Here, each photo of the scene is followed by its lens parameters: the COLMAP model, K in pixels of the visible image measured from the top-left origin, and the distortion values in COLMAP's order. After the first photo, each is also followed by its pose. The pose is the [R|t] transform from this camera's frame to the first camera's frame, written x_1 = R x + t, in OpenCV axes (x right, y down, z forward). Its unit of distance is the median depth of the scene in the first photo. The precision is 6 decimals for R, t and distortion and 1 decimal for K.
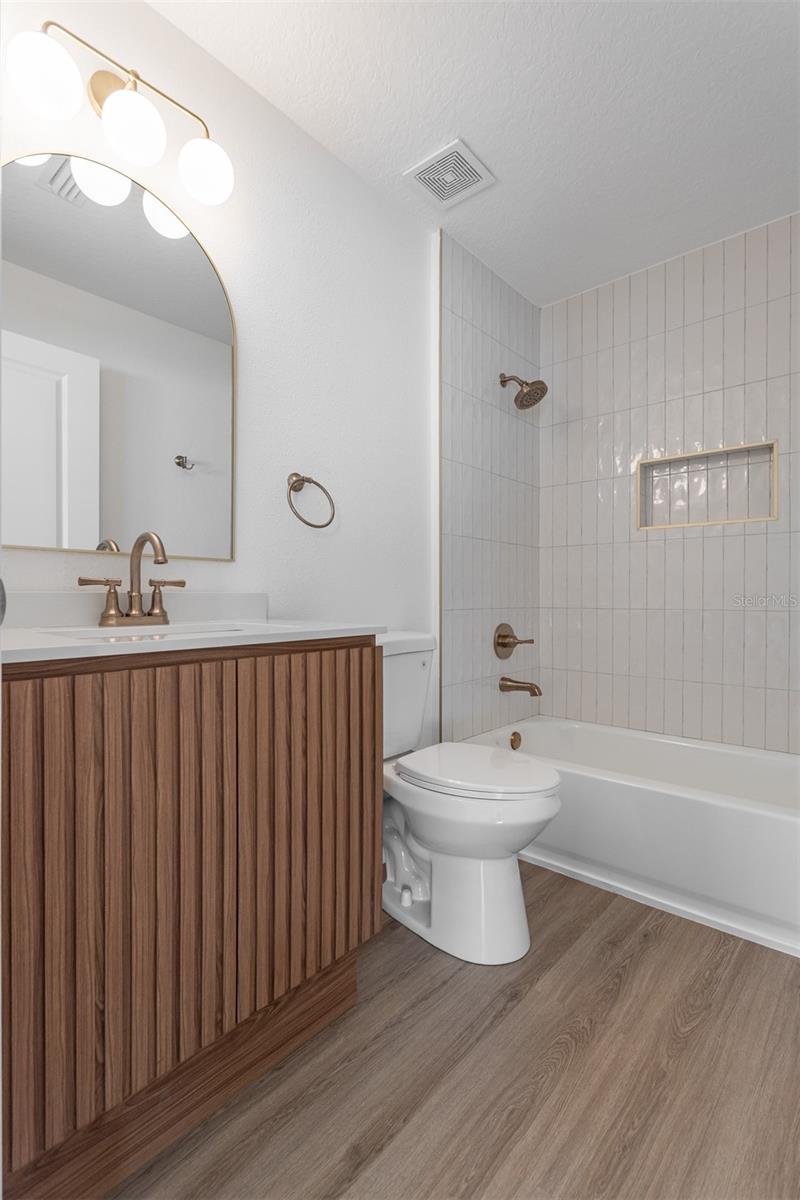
lens RADIAL K [[555.1, 0, 401.1], [0, 555.1, 609.0], [0, 0, 1]] dist [-0.003210, 0.000084]
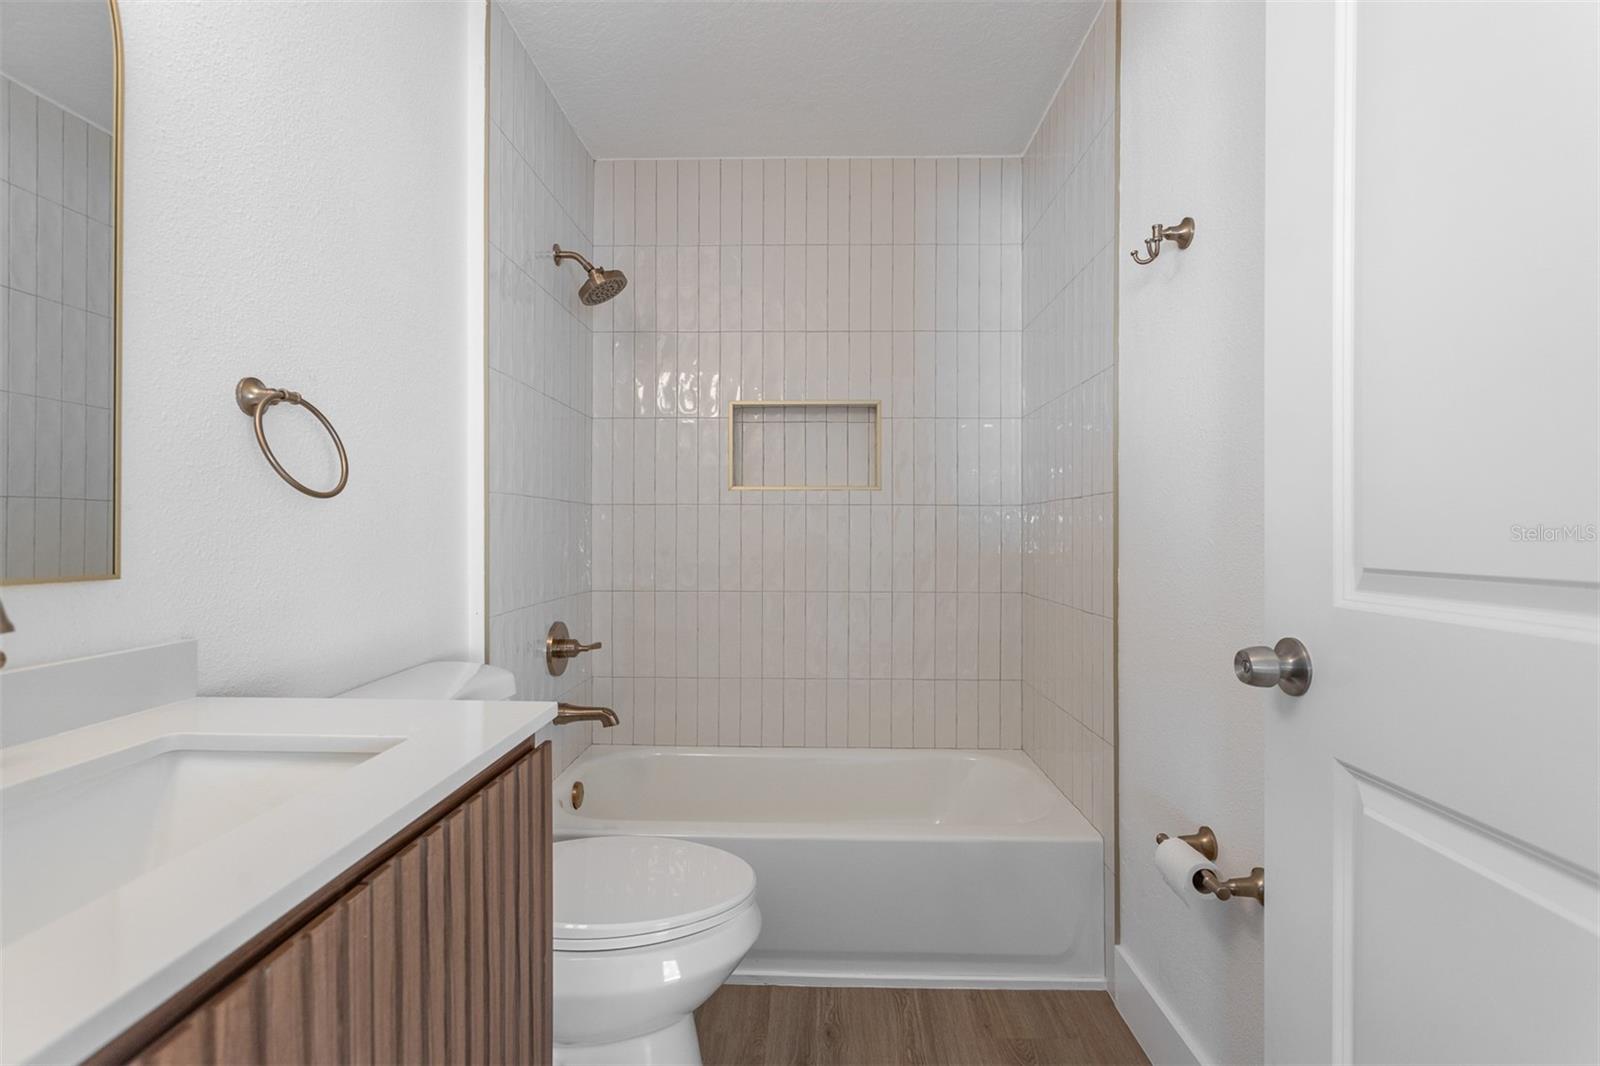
lens RADIAL K [[741.9, 0, 793.8], [0, 741.9, 545.6], [0, 0, 1]] dist [-0.001133, -0.000033]
pose [[0.770320, -0.012462, 0.637536, -0.186935], [0.014390, 0.999894, 0.002158, -0.073417], [-0.637495, 0.007511, 0.770417, 0.164960]]
